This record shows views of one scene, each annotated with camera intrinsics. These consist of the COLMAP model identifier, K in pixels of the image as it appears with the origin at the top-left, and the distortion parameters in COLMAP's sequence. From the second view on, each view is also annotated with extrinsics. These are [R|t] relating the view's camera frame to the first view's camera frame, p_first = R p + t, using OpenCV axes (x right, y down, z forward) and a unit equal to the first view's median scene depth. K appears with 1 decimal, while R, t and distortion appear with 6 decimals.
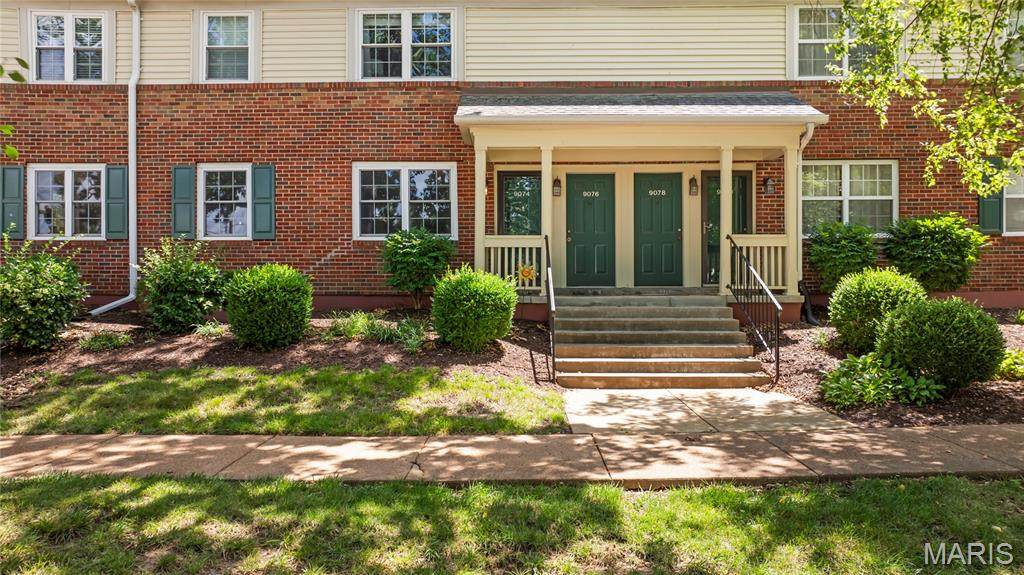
lens RADIAL K [[702.7, 0, 512.1], [0, 702.7, 277.9], [0, 0, 1]] dist [-0.008878, -0.002416]
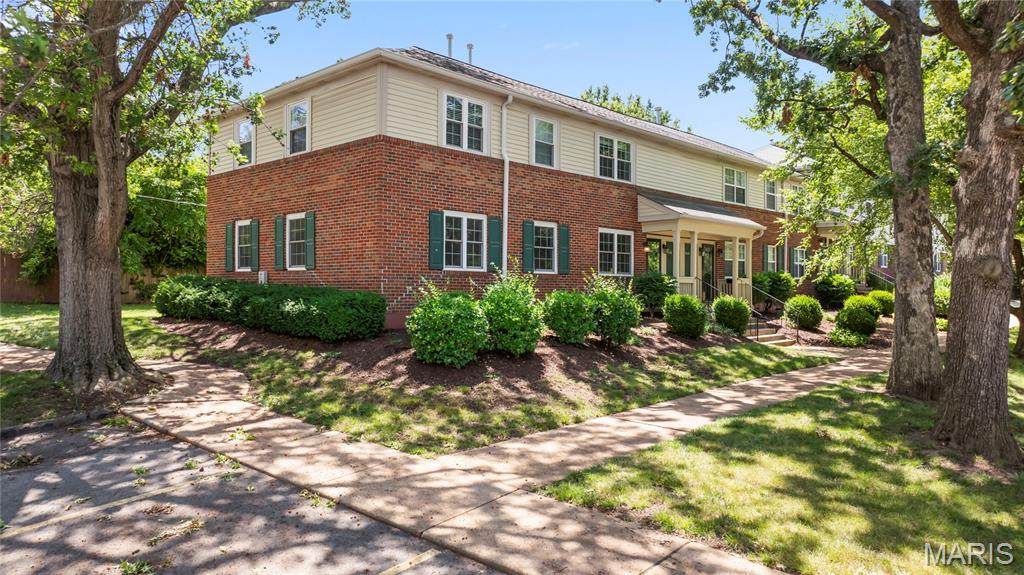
lens RADIAL K [[702.7, 0, 512.9], [0, 702.7, 291.7], [0, 0, 1]] dist [-0.008878, -0.002416]
pose [[0.670659, 0.000127, 0.741766, -1.550302], [0.006867, 0.999956, -0.006379, -0.007317], [-0.741734, 0.009372, 0.670628, 0.061808]]
